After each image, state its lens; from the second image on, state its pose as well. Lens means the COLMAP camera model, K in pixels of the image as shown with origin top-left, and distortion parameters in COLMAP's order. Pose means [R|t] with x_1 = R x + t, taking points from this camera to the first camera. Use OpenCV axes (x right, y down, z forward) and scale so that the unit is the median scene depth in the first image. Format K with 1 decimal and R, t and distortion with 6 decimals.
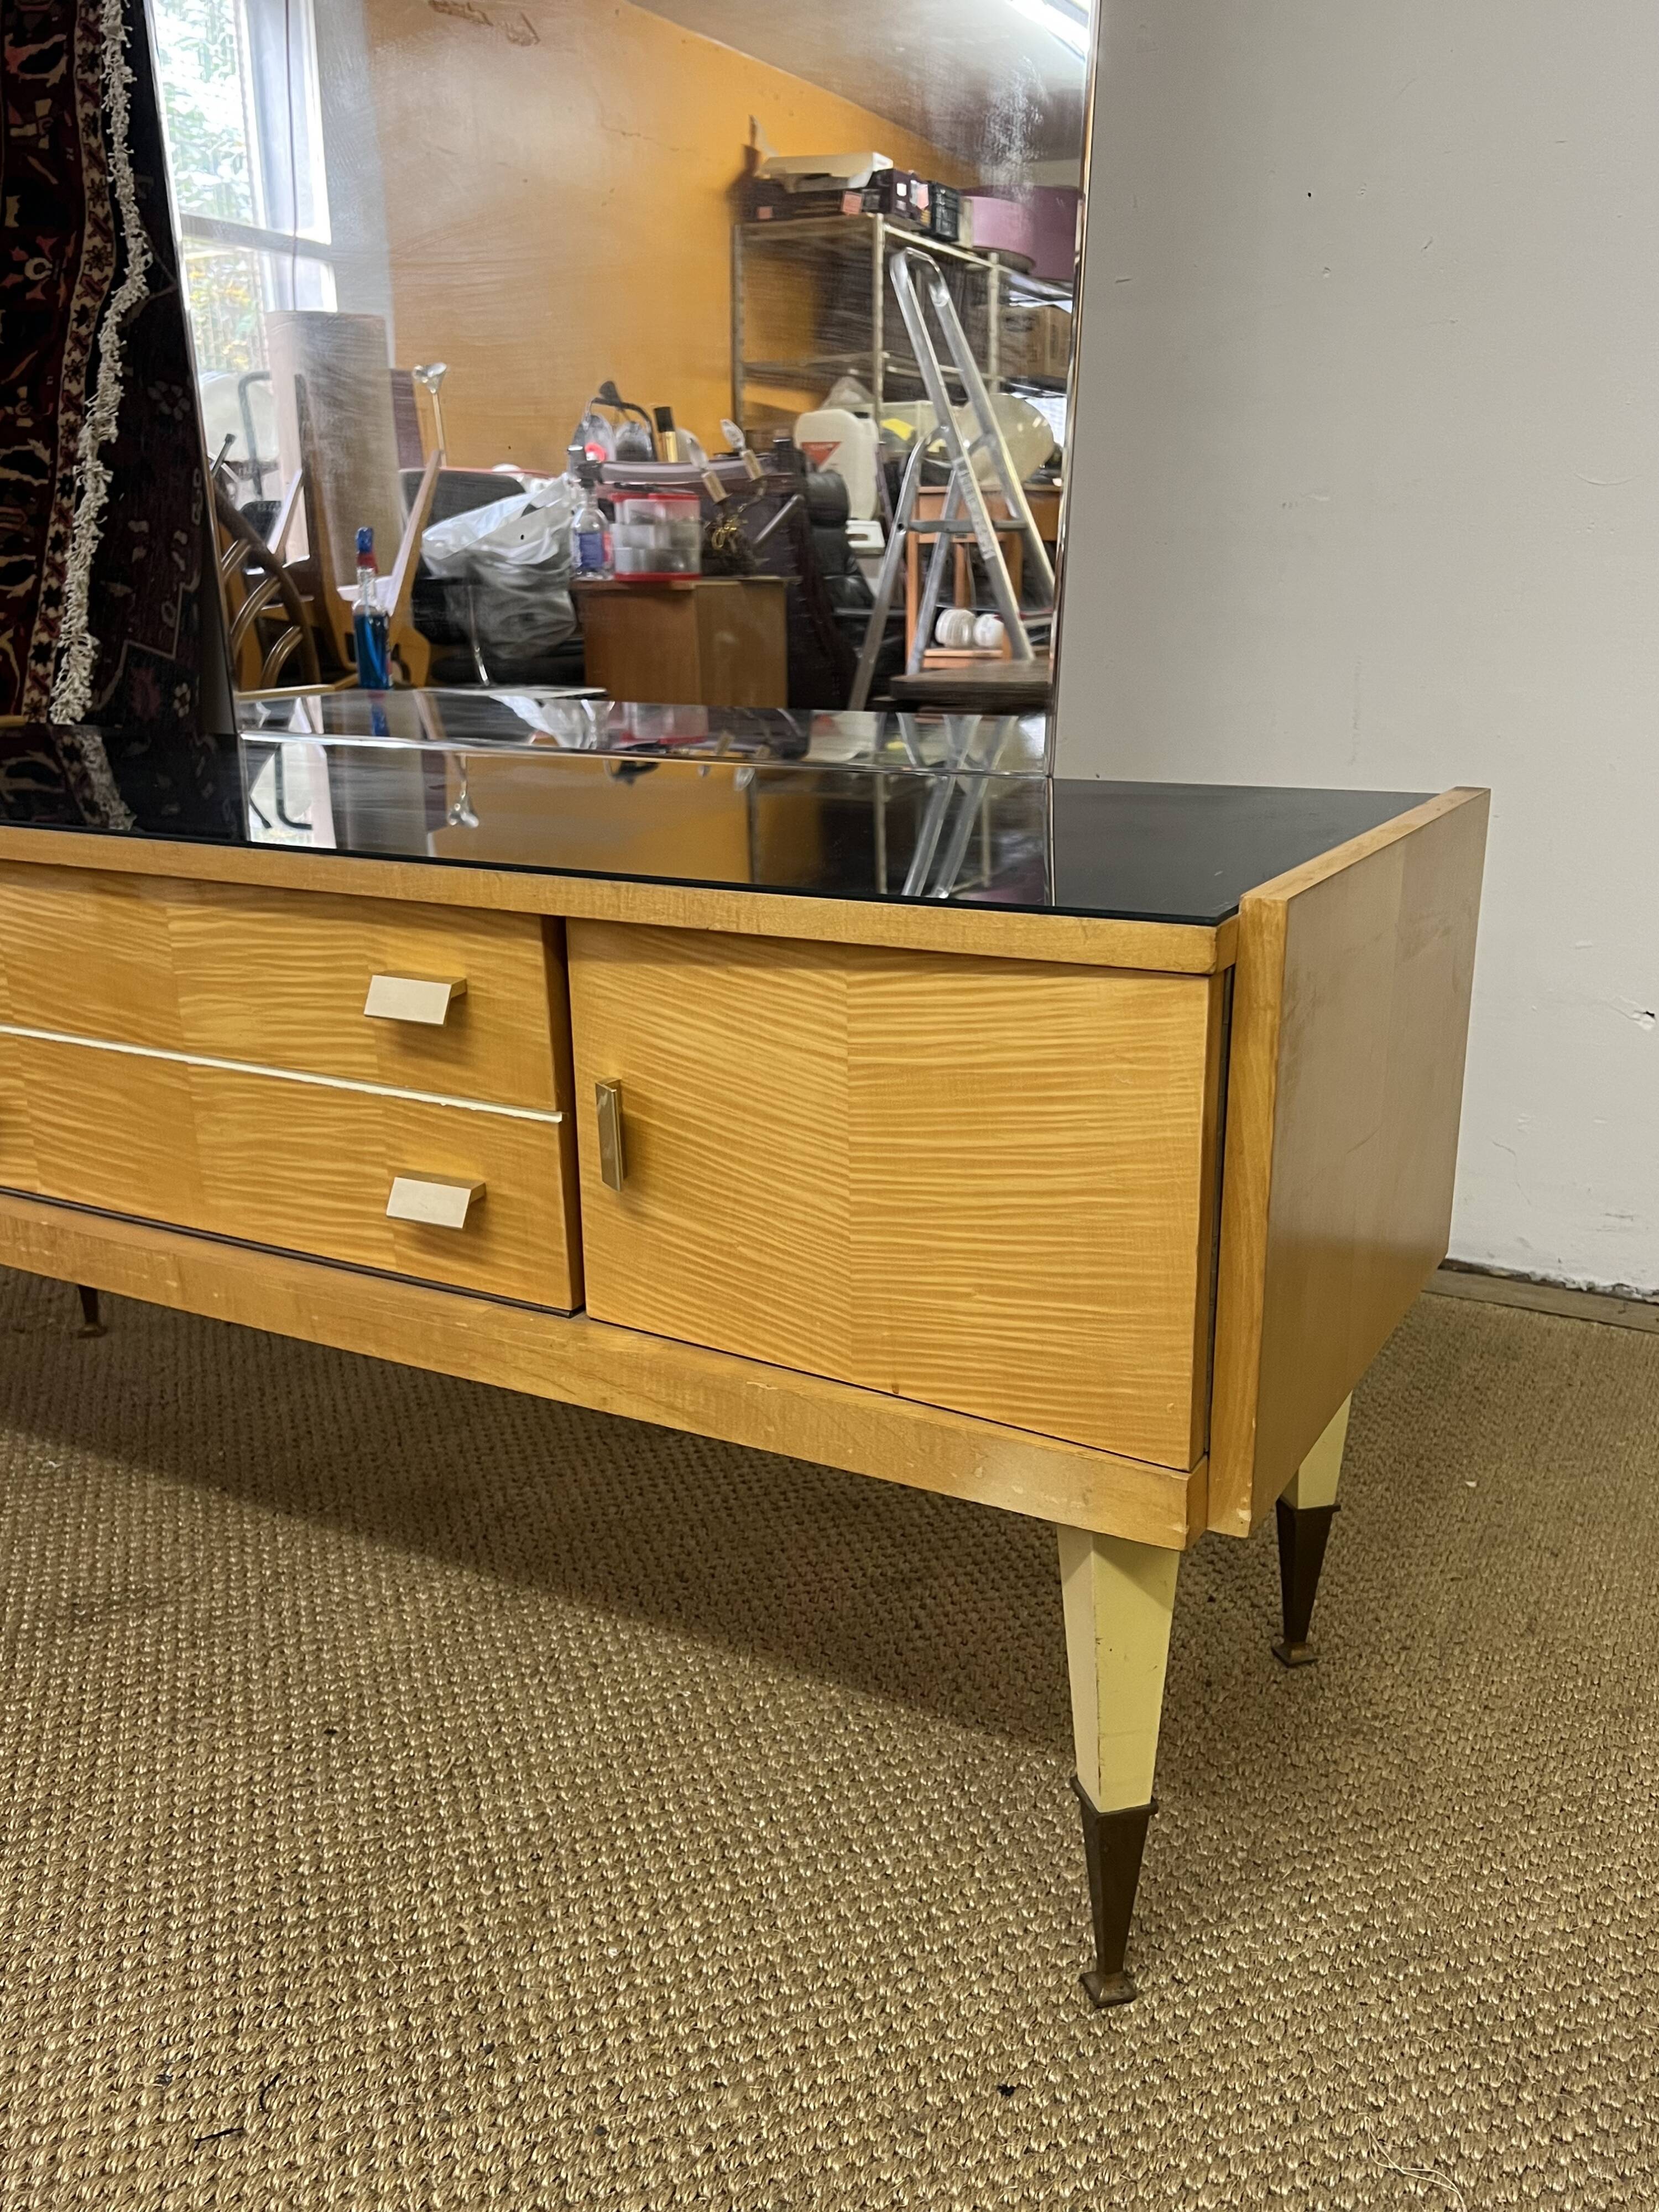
lens RADIAL K [[1892.9, 0, 839.4], [0, 1892.9, 1105.3], [0, 0, 1]] dist [0.048251, -0.056610]
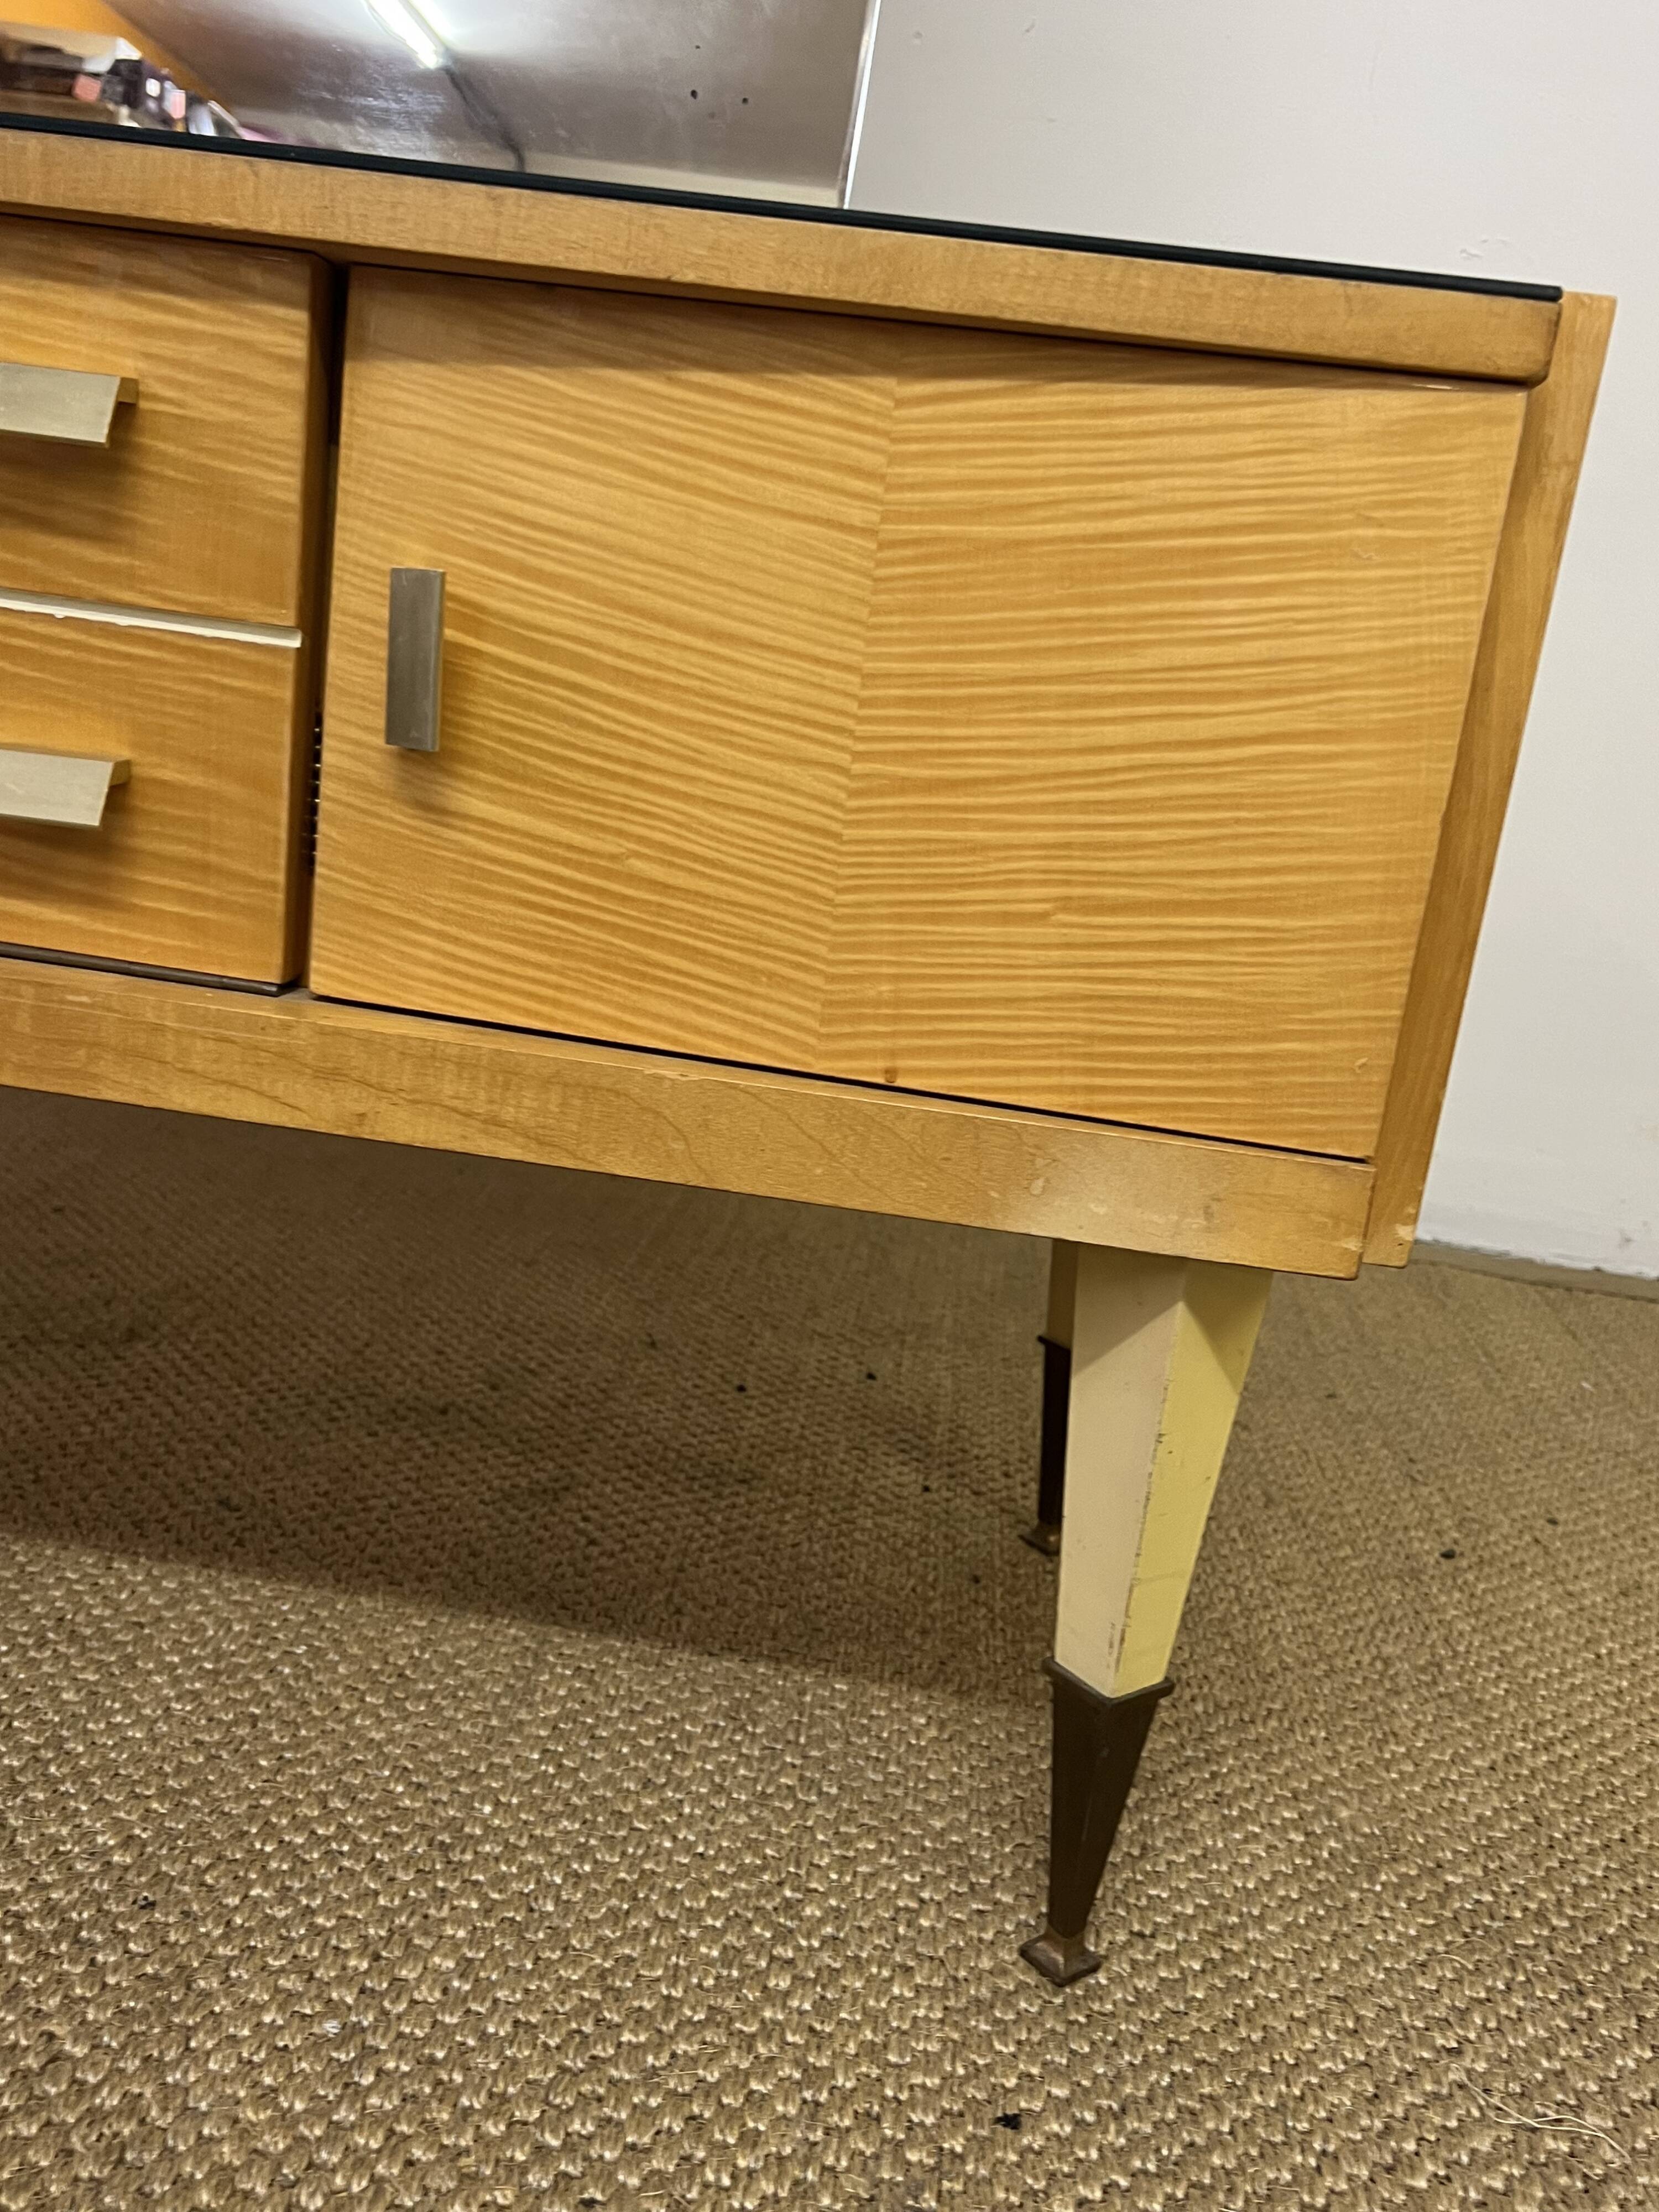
lens RADIAL K [[1892.9, 0, 847.0], [0, 1892.9, 1145.6], [0, 0, 1]] dist [0.048251, -0.056610]
pose [[0.909670, 0.027131, 0.414446, -0.216713], [-0.023094, 0.999625, -0.014748, 0.157031], [-0.414690, 0.003845, 0.909954, 0.351826]]
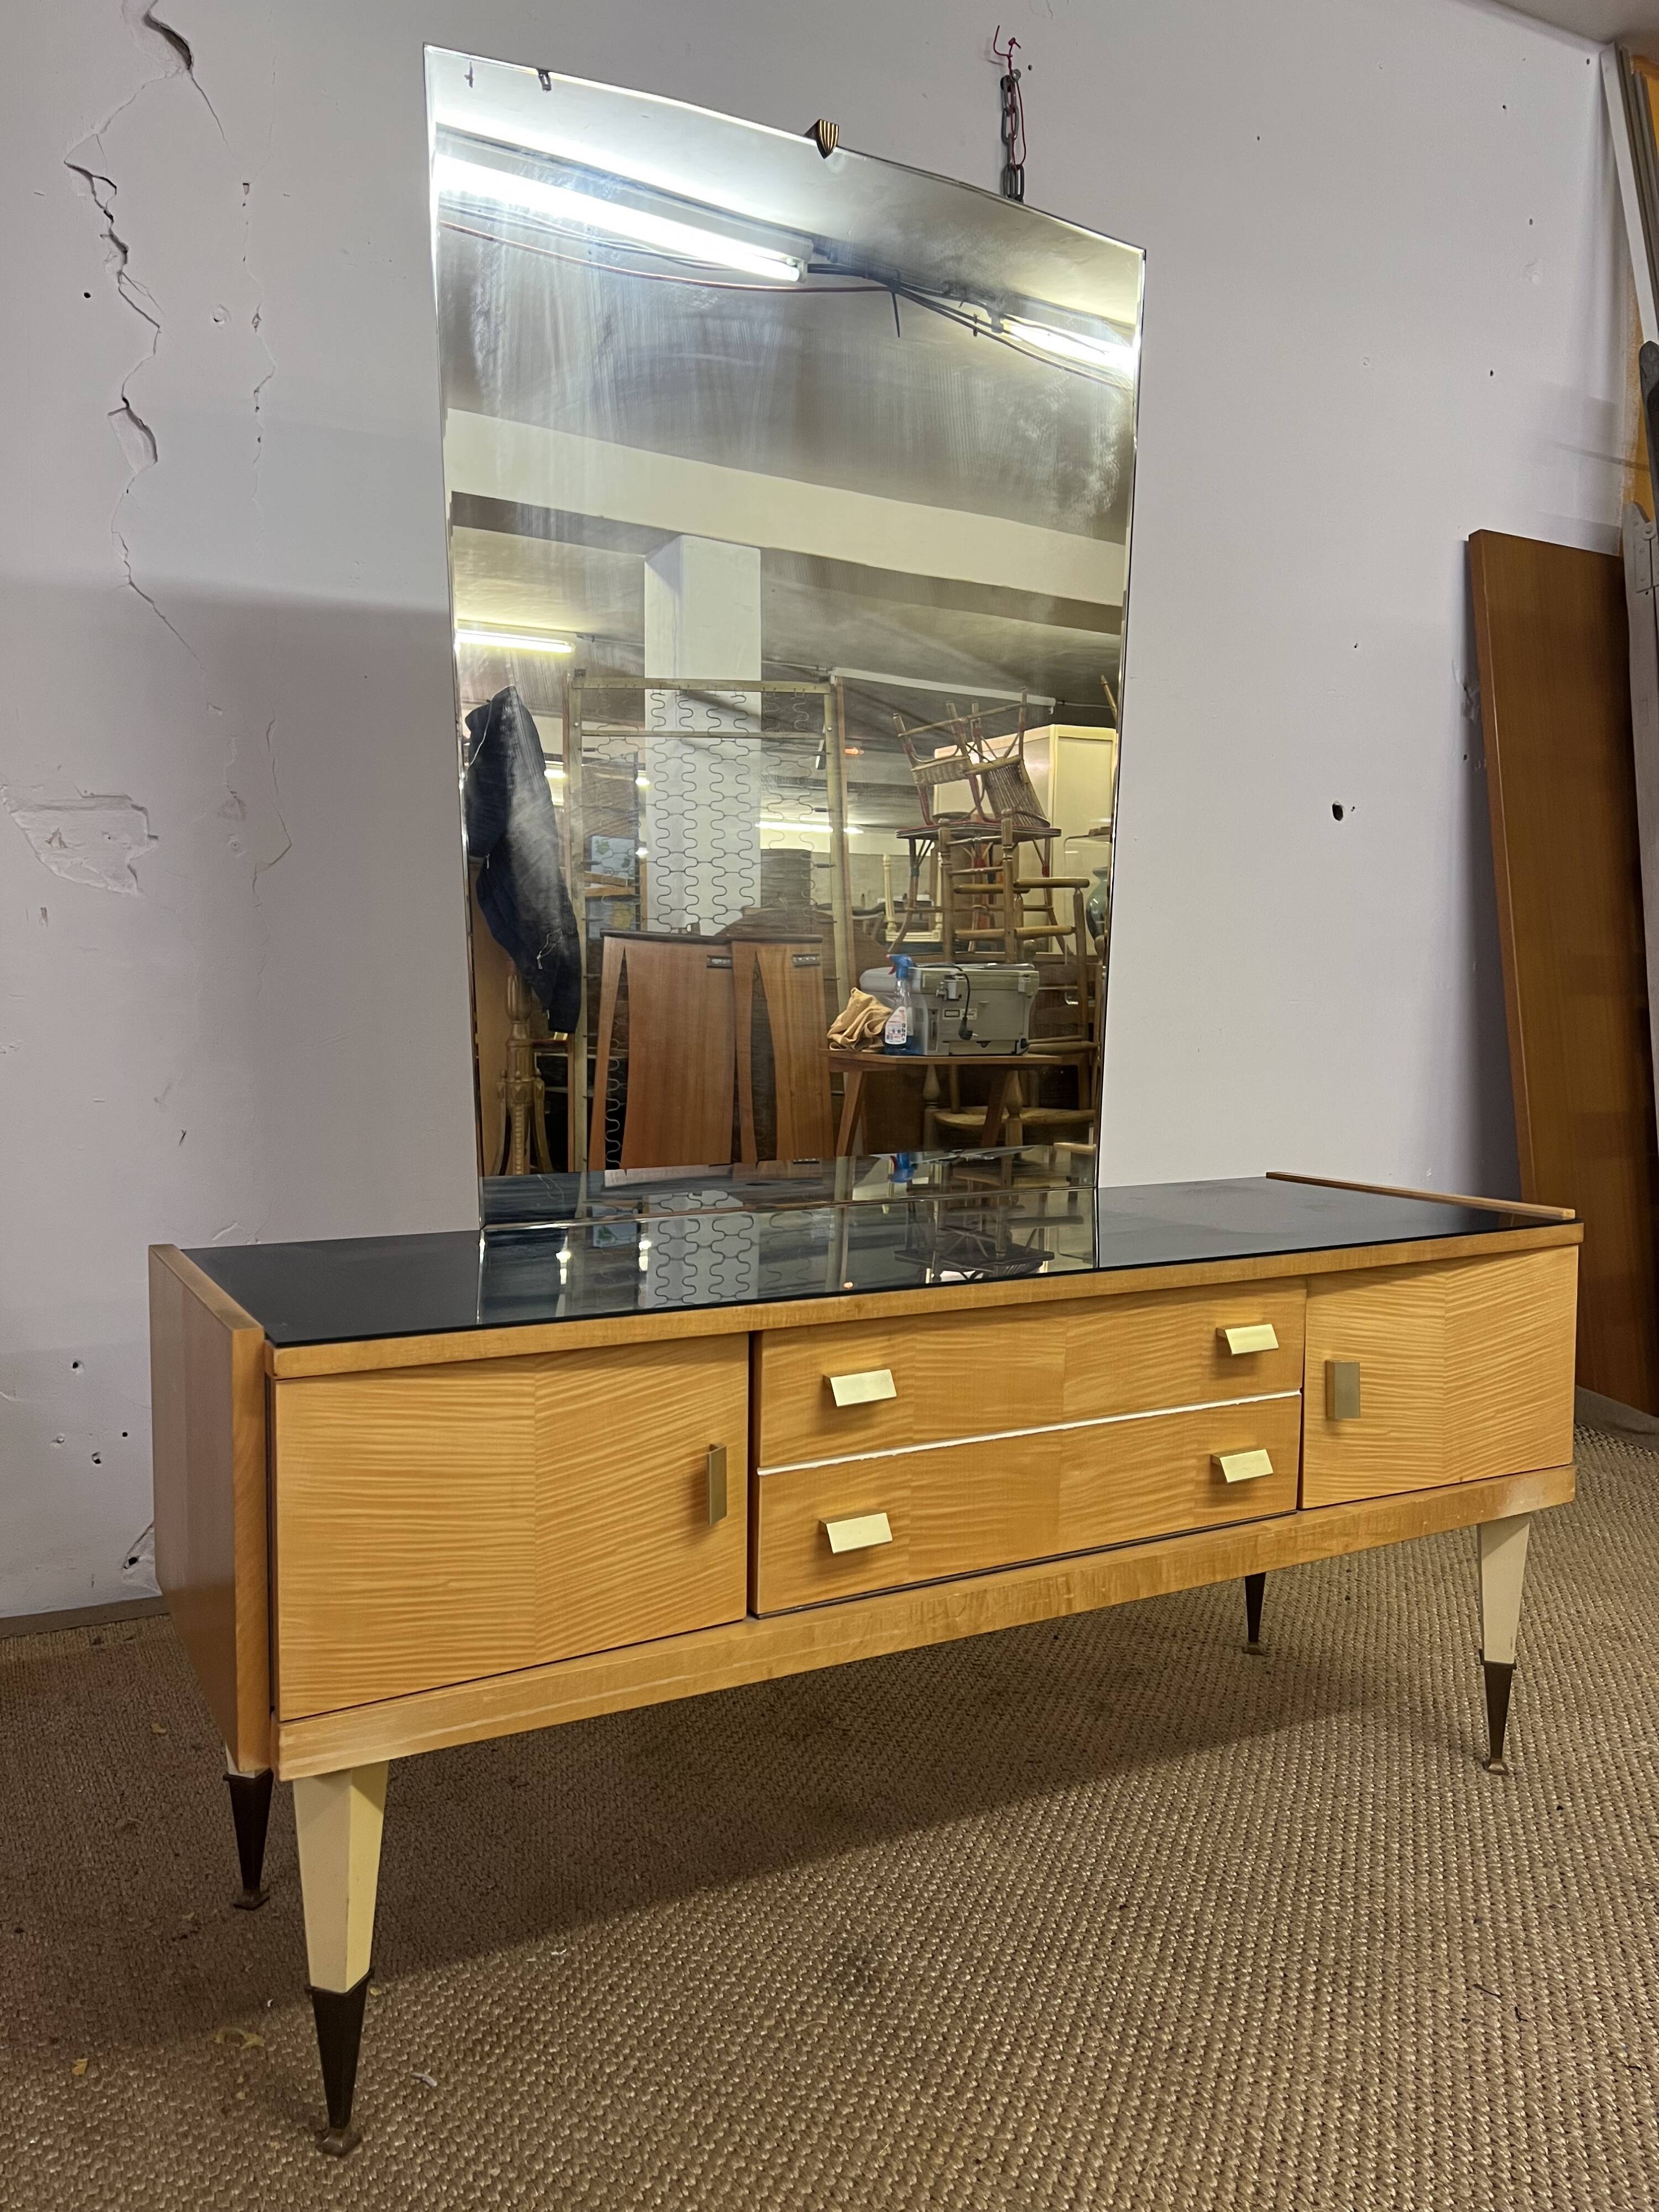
lens RADIAL K [[1662.8, 0, 825.8], [0, 1662.8, 1113.3], [0, 0, 1]] dist [0.050658, -0.058580]
pose [[0.529506, -0.050241, 0.846817, -1.539741], [0.228907, 0.969677, -0.085604, -0.193557], [-0.816838, 0.239170, 0.524950, 0.448638]]
